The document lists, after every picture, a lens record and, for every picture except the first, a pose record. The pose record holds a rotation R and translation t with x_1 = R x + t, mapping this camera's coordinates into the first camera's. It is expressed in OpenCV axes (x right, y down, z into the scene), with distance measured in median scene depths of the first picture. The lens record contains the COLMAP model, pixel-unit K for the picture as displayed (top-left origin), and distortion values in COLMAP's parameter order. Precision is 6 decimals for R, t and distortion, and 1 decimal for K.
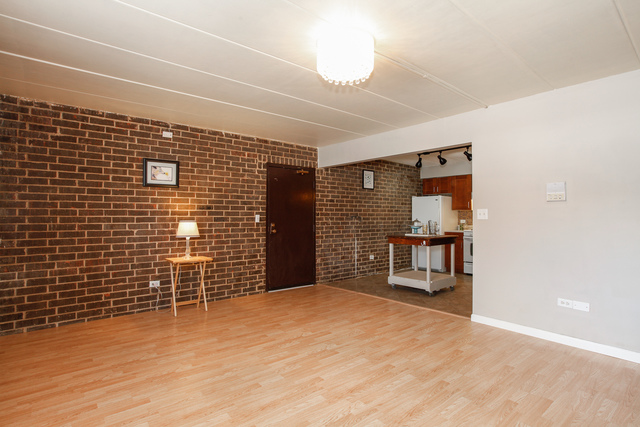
lens RADIAL K [[324.3, 0, 322.6], [0, 324.3, 214.6], [0, 0, 1]] dist [-0.017329, 0.000212]
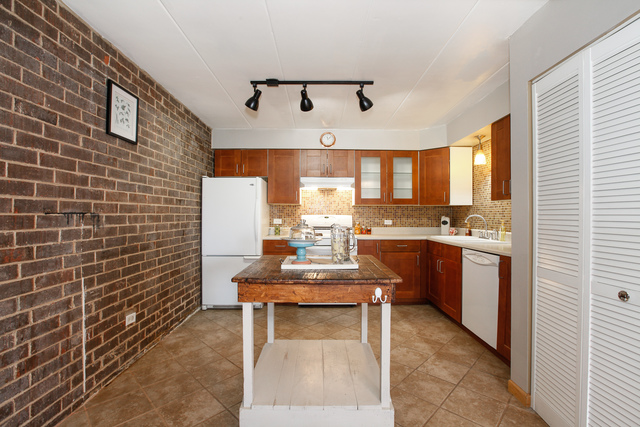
lens RADIAL K [[293.8, 0, 323.1], [0, 293.8, 213.2], [0, 0, 1]] dist [-0.025326, 0.002215]
pose [[0.641873, 0.005045, 0.766795, 0.035295], [-0.010140, 0.999947, 0.001909, 0.002940], [-0.766744, -0.009001, 0.641890, 0.631837]]
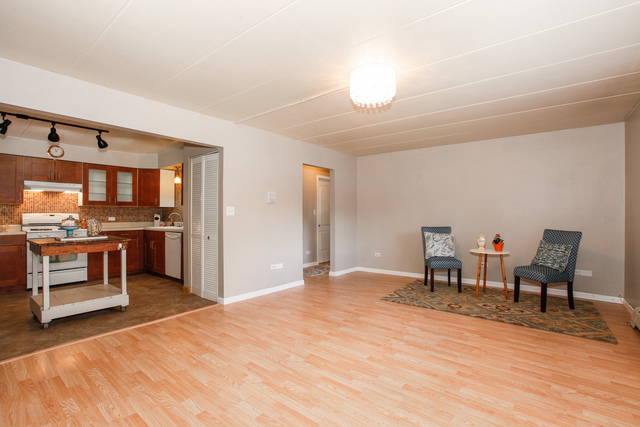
lens RADIAL K [[293.8, 0, 319.7], [0, 293.8, 211.8], [0, 0, 1]] dist [-0.025326, 0.002215]
pose [[-0.182597, 0.006840, 0.983164, -0.347682], [-0.009410, 0.999918, -0.008705, 0.004015], [-0.983143, -0.010841, -0.182518, 0.484574]]
